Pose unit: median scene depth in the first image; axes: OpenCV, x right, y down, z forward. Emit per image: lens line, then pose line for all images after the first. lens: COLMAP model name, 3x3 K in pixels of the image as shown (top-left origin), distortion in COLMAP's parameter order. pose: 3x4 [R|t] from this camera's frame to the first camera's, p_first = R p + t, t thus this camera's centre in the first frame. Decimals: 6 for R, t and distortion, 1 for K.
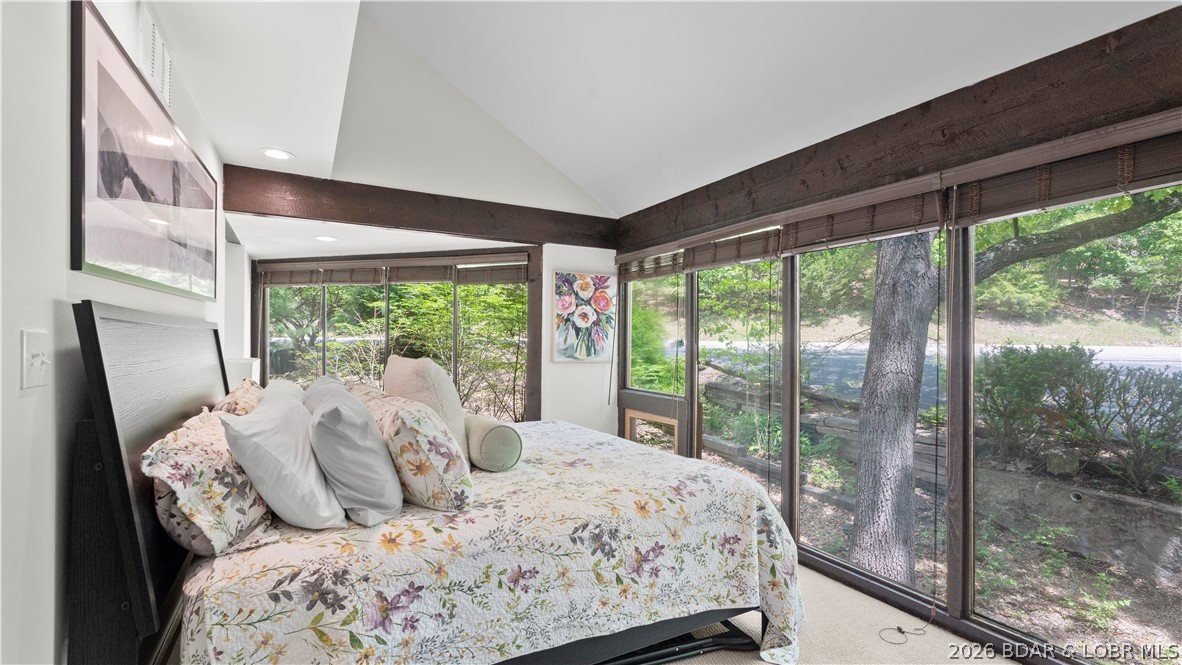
lens RADIAL K [[535.6, 0, 594.5], [0, 535.6, 338.1], [0, 0, 1]] dist [-0.000891, 0.000532]
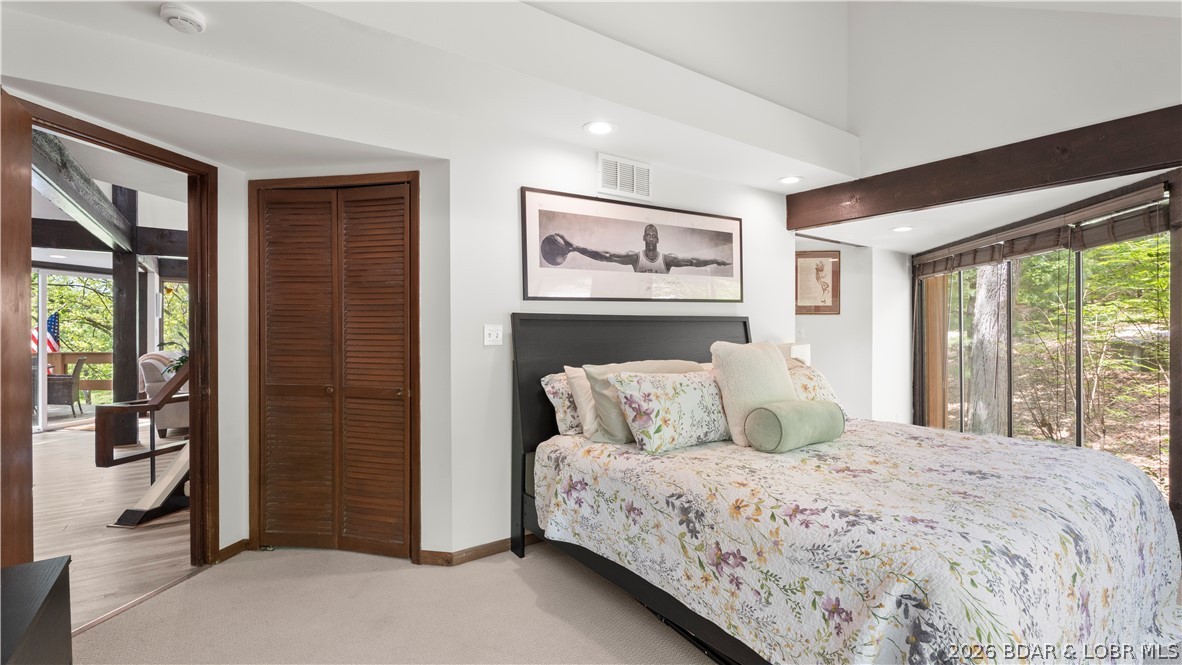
lens RADIAL K [[535.6, 0, 593.4], [0, 535.6, 332.2], [0, 0, 1]] dist [-0.000891, 0.000532]
pose [[0.112452, -0.005356, -0.993643, 1.034494], [0.008280, 0.999956, -0.004453, 0.023467], [0.993623, -0.007727, 0.112492, 0.704717]]
